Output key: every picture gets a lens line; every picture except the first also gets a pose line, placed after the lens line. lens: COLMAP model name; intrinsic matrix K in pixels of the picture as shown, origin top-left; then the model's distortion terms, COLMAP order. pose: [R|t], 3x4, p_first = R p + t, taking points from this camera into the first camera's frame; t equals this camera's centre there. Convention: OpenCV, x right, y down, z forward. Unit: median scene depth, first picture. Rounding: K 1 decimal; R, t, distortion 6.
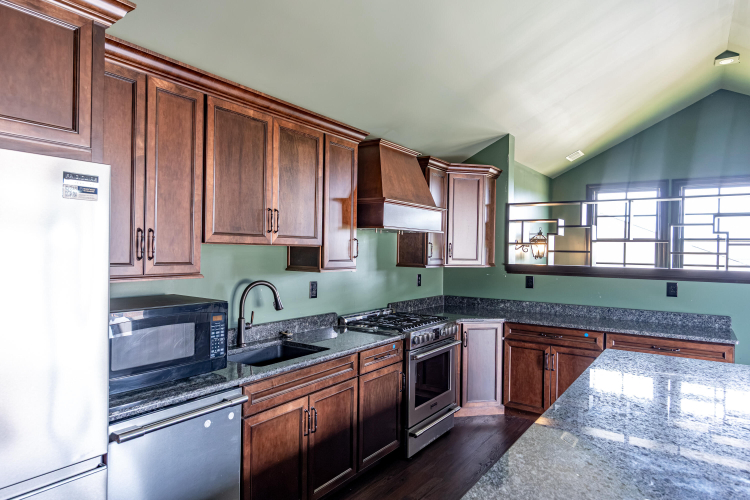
lens RADIAL K [[472.2, 0, 376.1], [0, 472.2, 249.8], [0, 0, 1]] dist [0.002670, -0.001172]
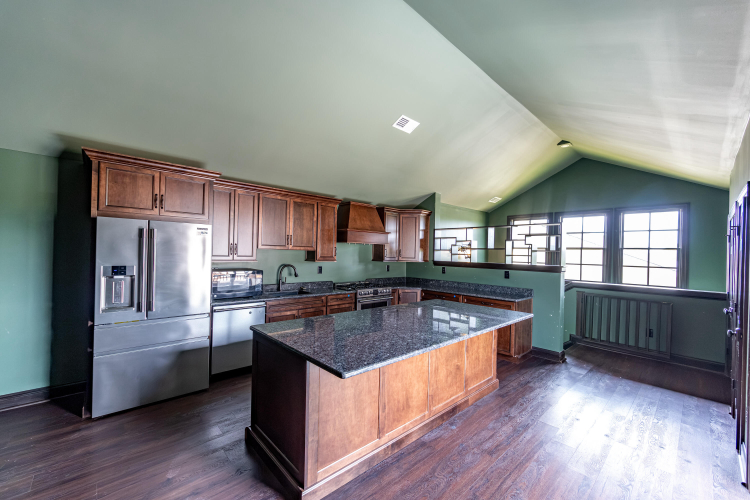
lens RADIAL K [[303.3, 0, 373.5], [0, 303.3, 252.5], [0, 0, 1]] dist [-0.004818, 0.000297]
pose [[0.973572, 0.006233, -0.228294, 0.381790], [-0.007577, 0.999959, -0.005010, 0.005880], [0.228254, 0.006607, 0.973579, -0.296965]]
